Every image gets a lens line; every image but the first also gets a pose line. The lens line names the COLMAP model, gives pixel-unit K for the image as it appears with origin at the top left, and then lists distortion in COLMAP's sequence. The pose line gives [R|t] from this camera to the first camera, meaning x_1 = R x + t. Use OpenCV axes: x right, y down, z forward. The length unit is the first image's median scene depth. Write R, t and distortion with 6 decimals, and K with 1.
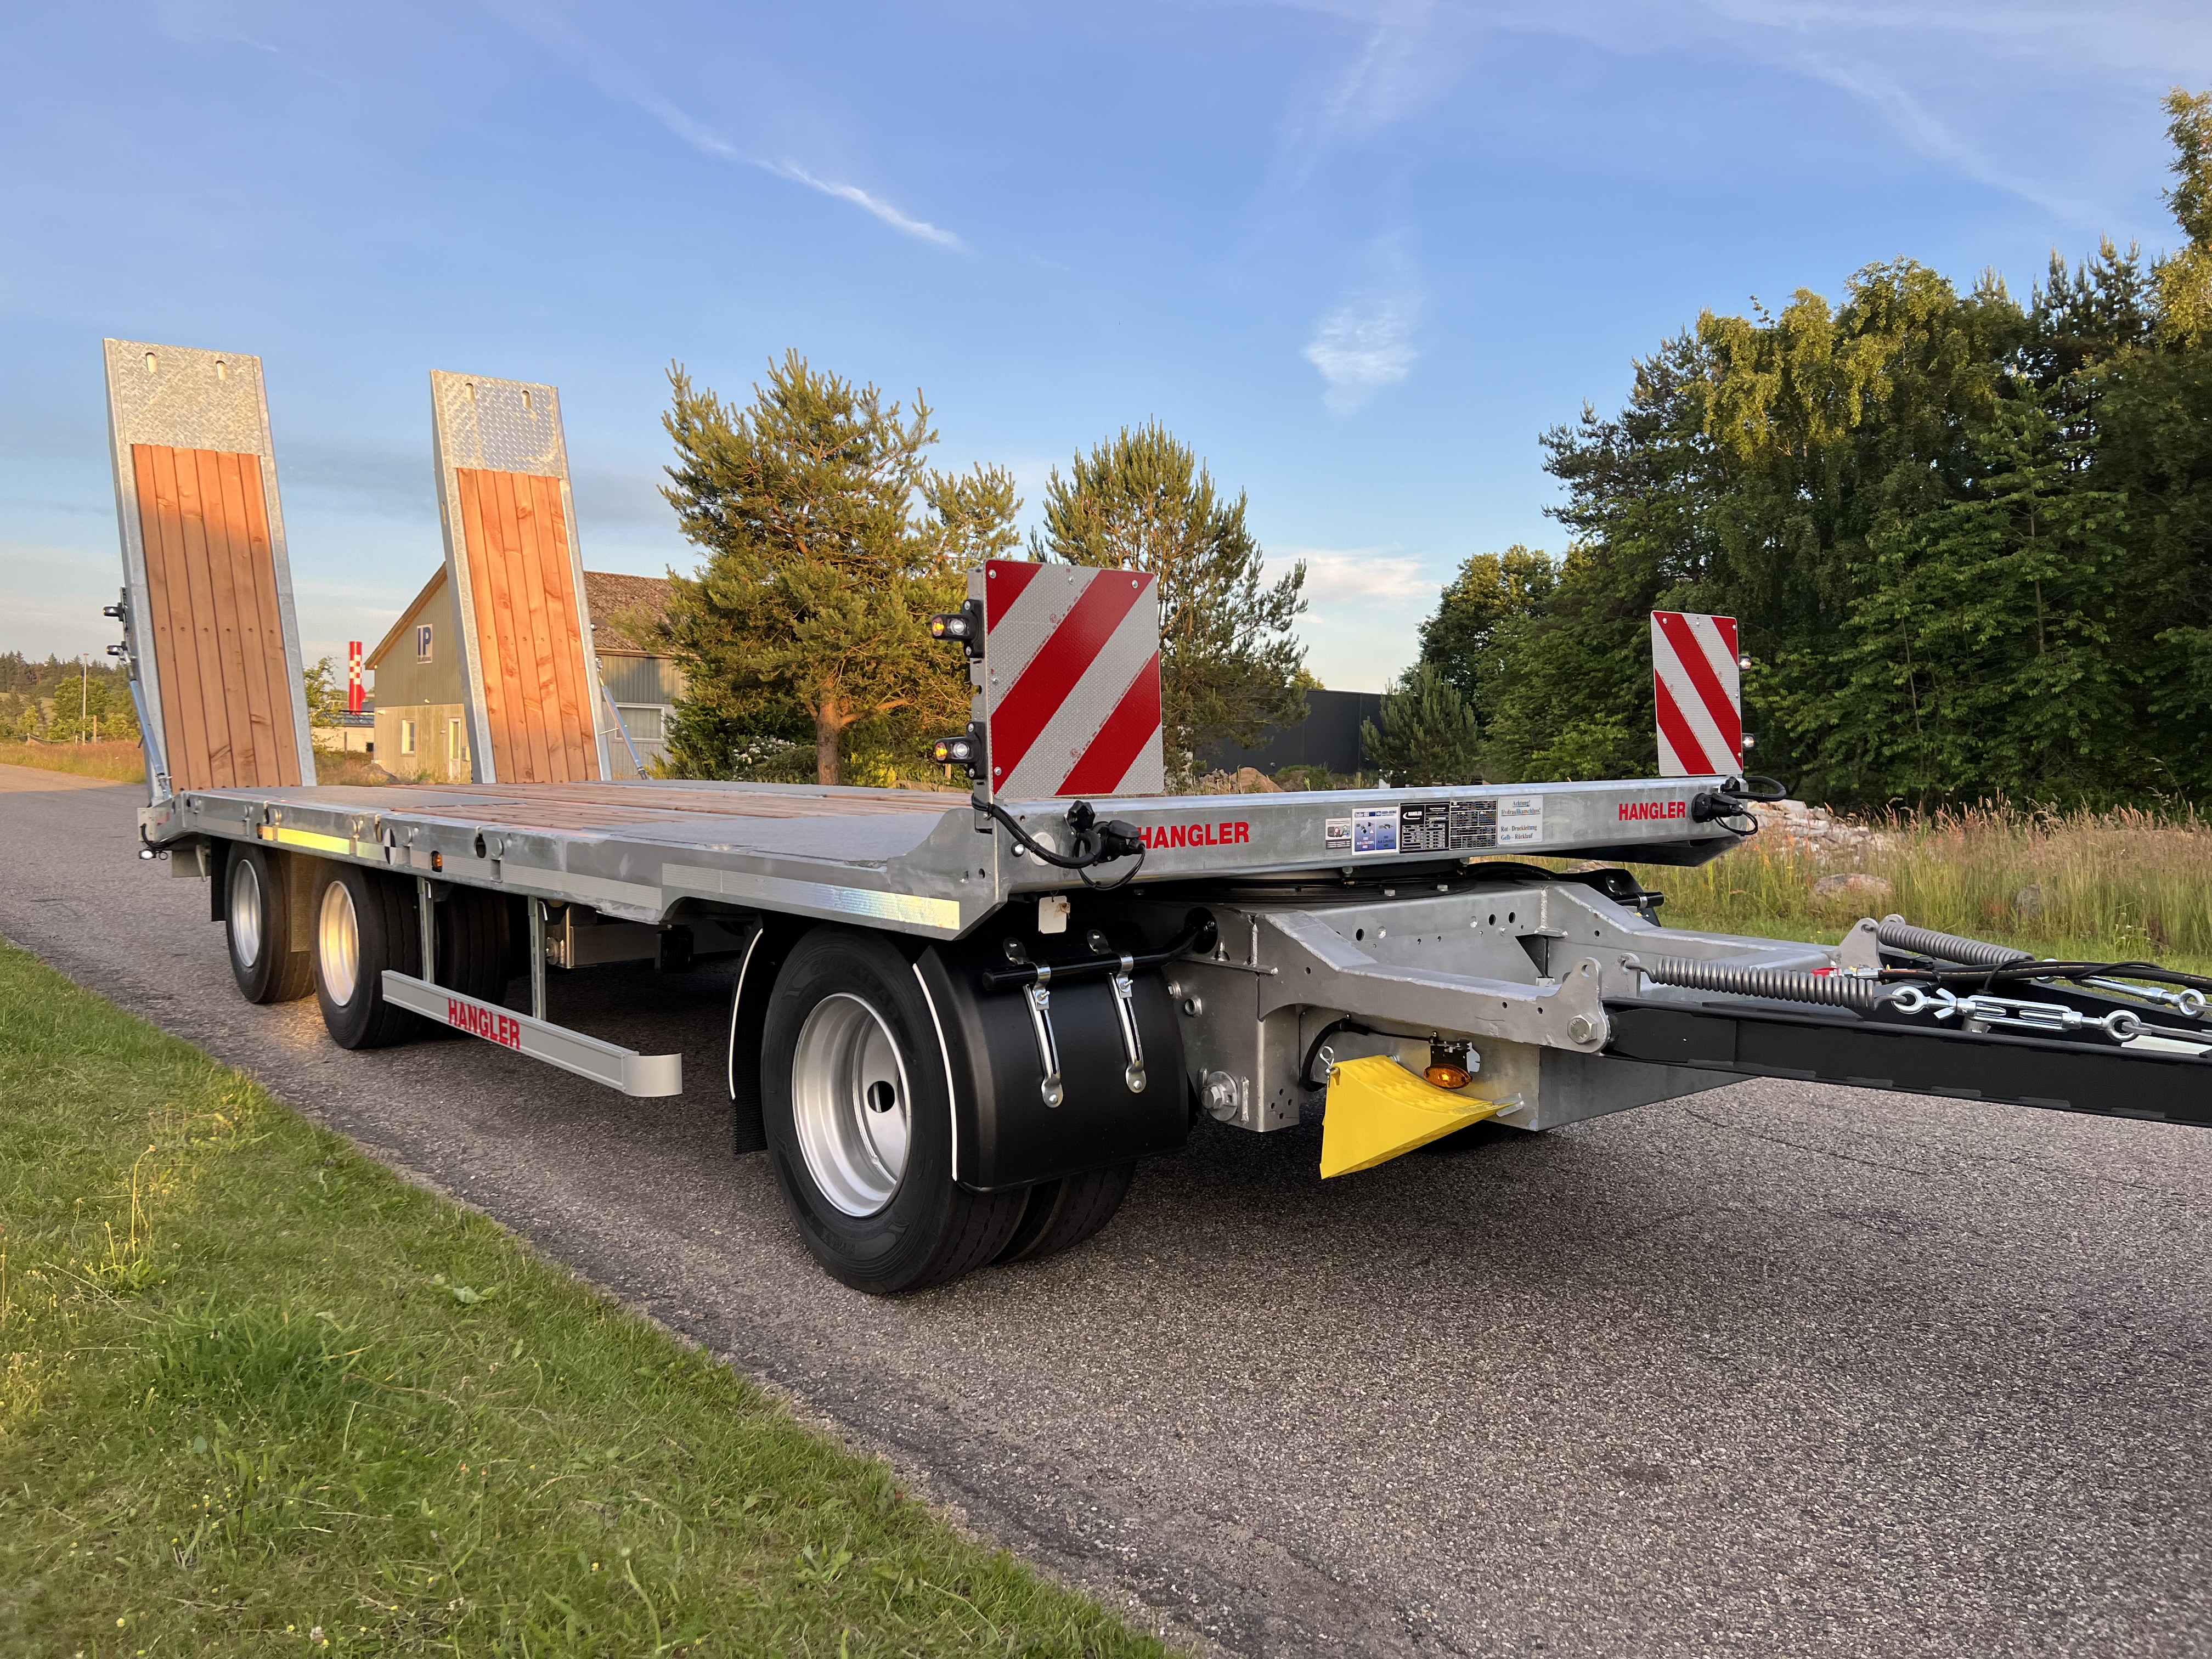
lens RADIAL K [[1668.6, 0, 1113.5], [0, 1668.6, 832.5], [0, 0, 1]] dist [0.052226, -0.065108]
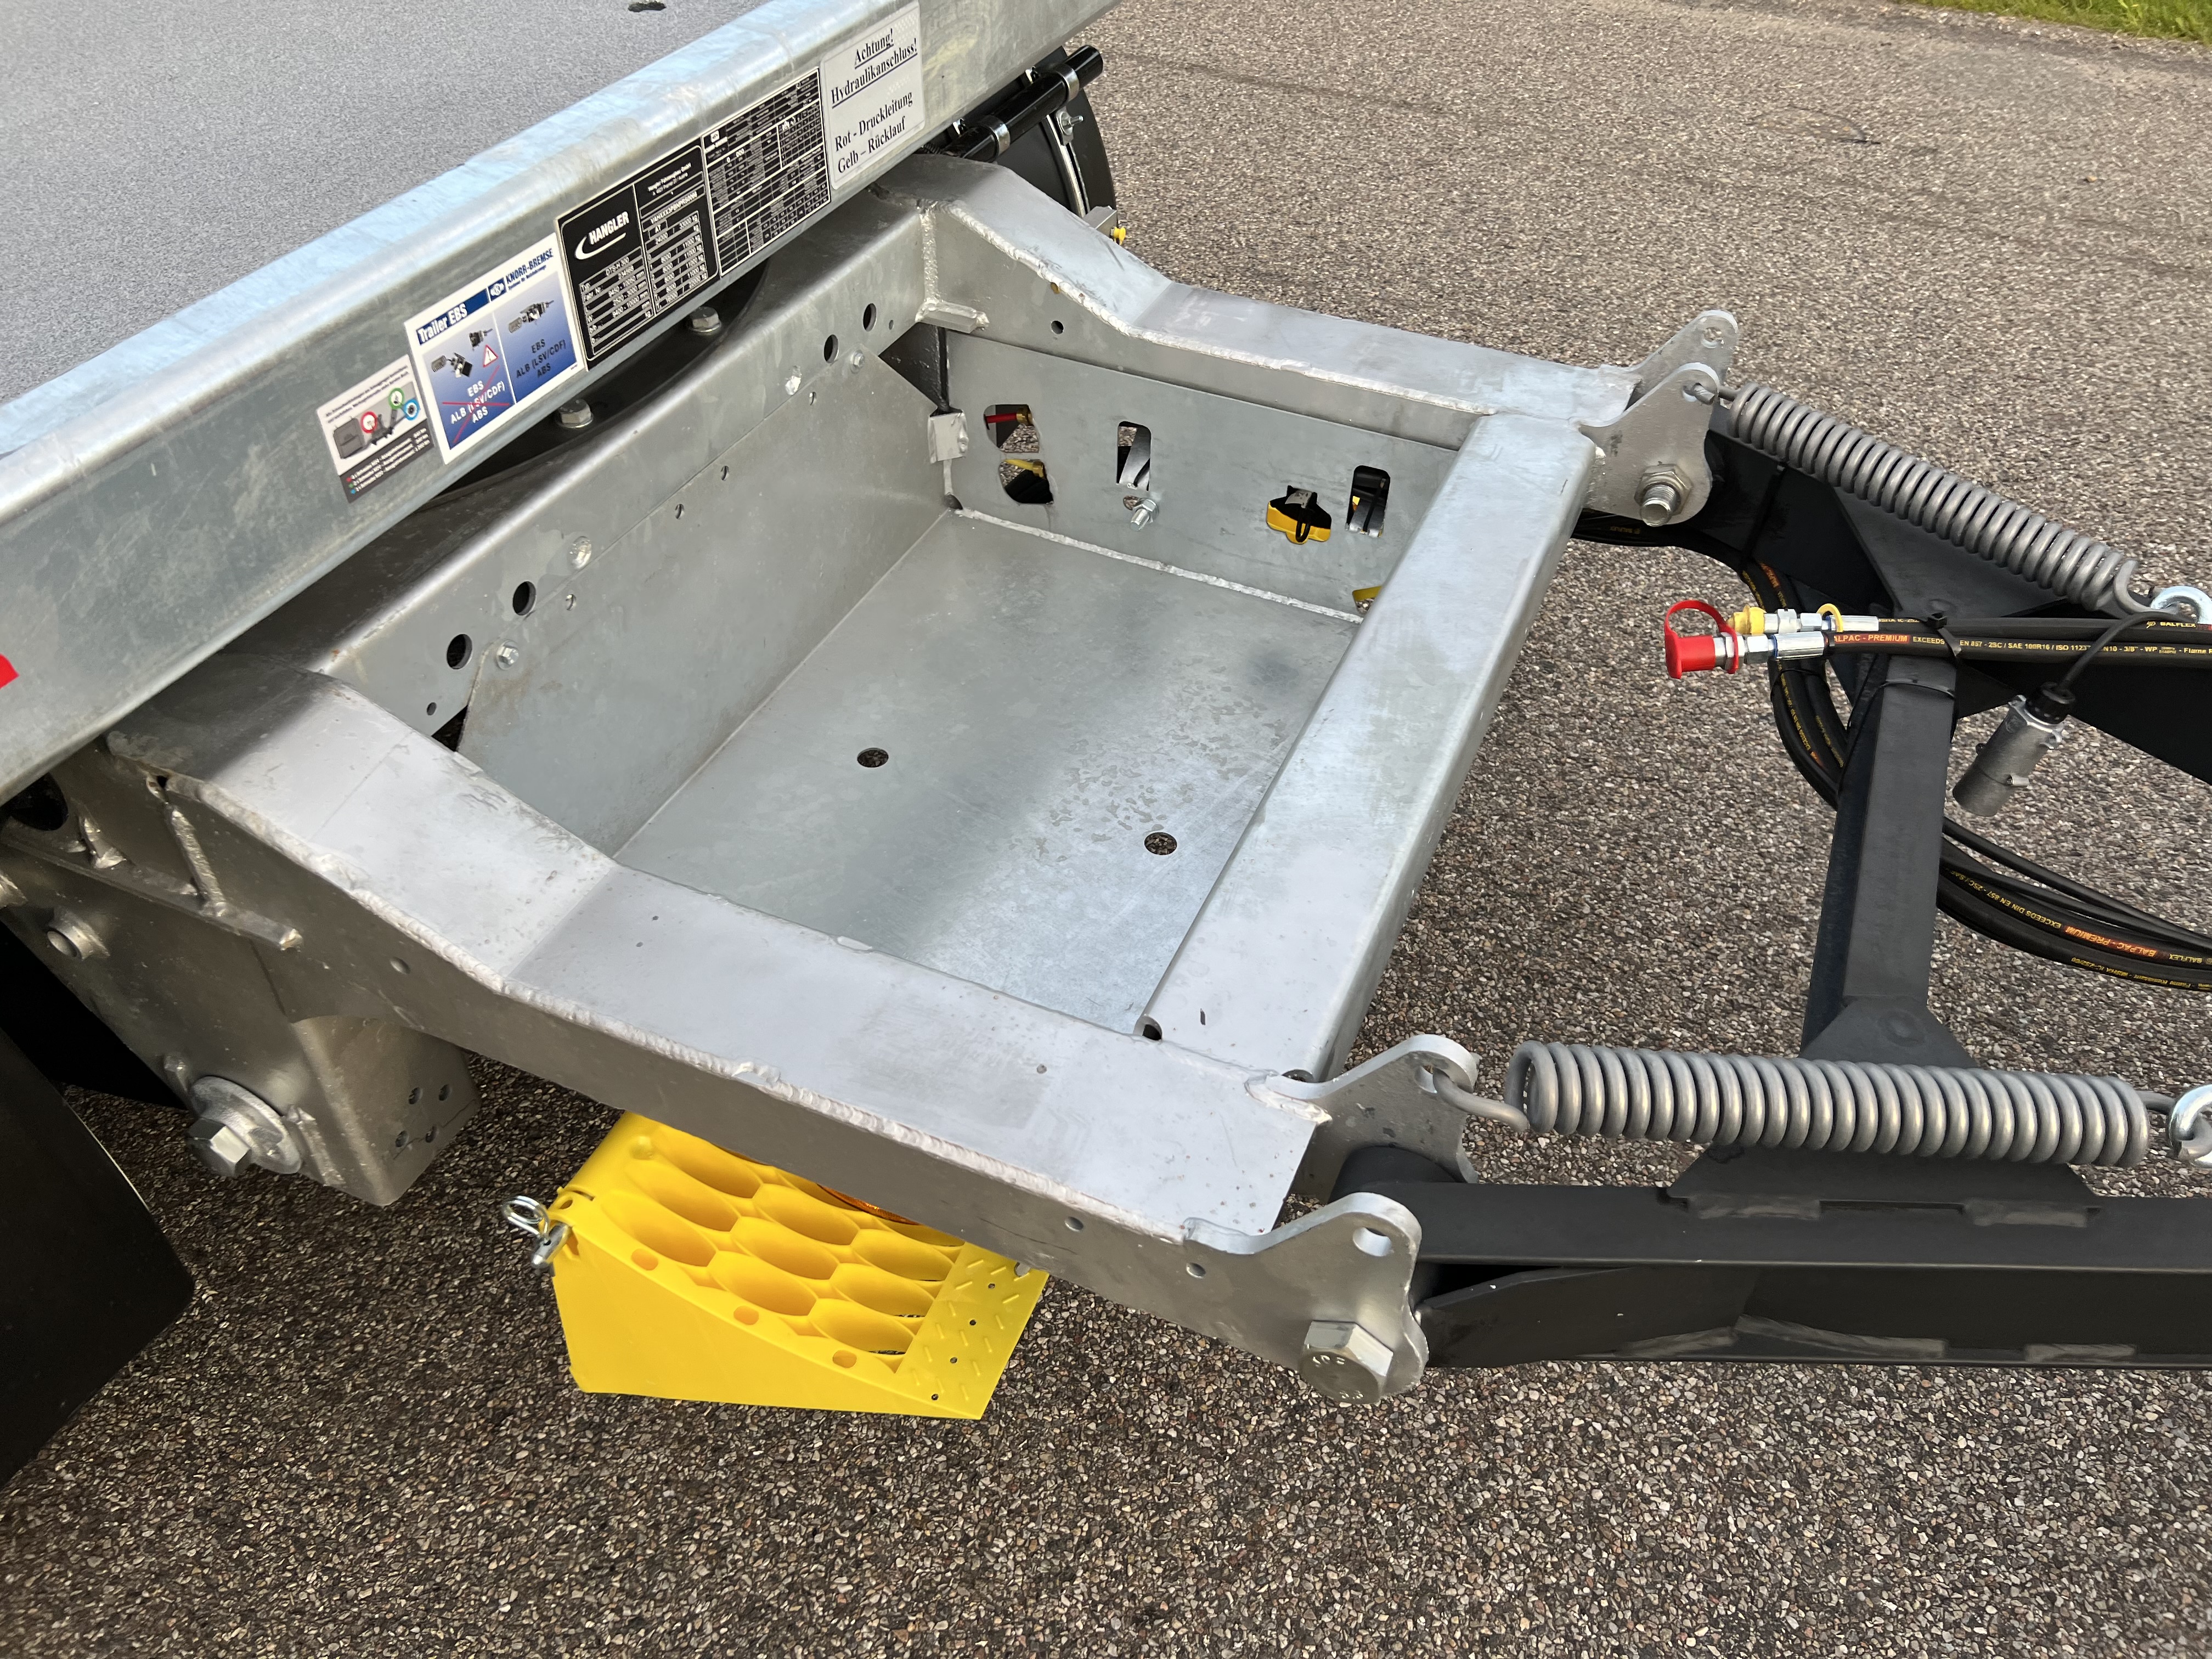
lens RADIAL K [[1668.6, 0, 1113.0], [0, 1668.6, 830.2], [0, 0, 1]] dist [0.052226, -0.065108]
pose [[0.896627, -0.284419, 0.339360, 0.118502], [0.004804, 0.772624, 0.634845, -0.121169], [-0.442760, -0.567589, 0.694123, 0.633860]]
